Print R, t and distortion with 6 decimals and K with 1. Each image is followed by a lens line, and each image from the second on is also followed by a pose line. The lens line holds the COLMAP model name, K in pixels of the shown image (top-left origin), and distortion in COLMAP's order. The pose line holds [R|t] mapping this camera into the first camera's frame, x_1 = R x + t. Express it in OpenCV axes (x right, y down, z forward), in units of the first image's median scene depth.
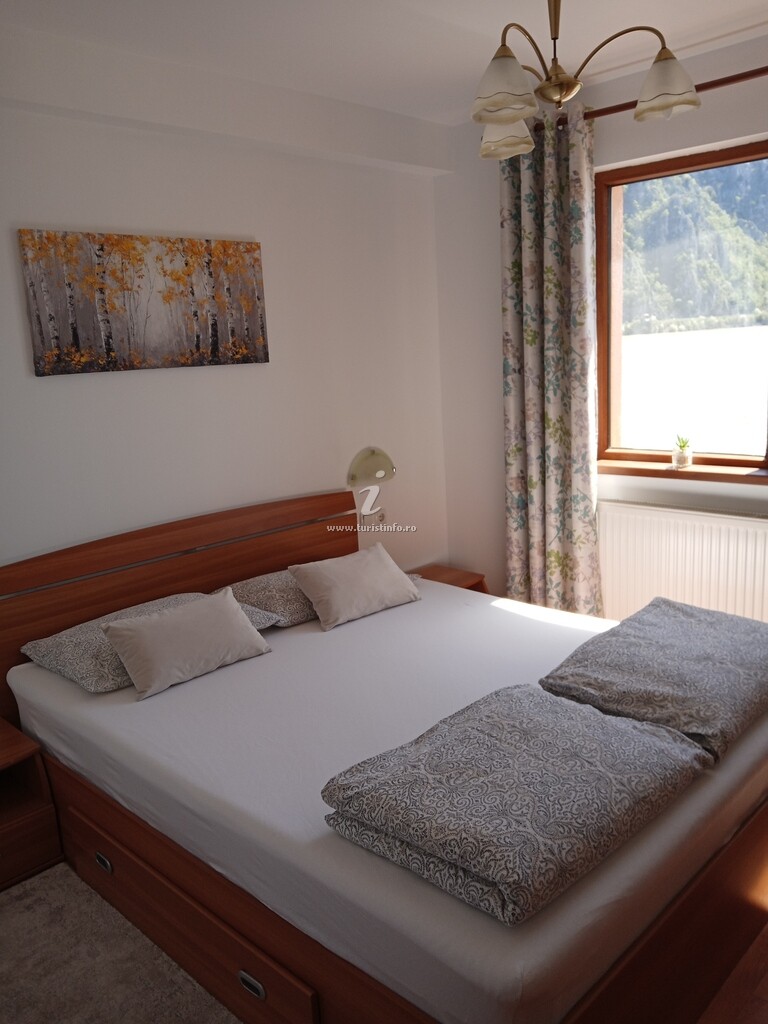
lens RADIAL K [[816.8, 0, 369.6], [0, 816.8, 523.7], [0, 0, 1]] dist [0.151092, -0.364050]
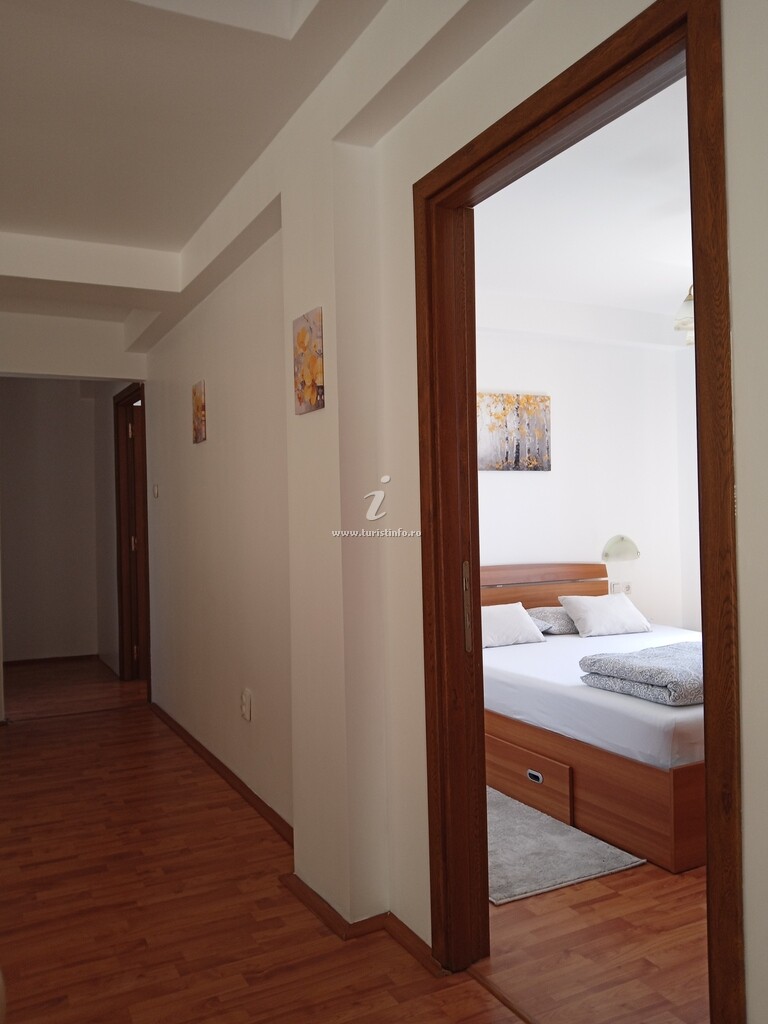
lens RADIAL K [[821.4, 0, 368.4], [0, 821.4, 514.1], [0, 0, 1]] dist [0.006047, -0.017376]
pose [[0.950668, 0.031192, -0.308637, 0.028845], [-0.091666, 0.978749, -0.183433, 0.201779], [0.296357, 0.202675, 0.933325, -0.523964]]
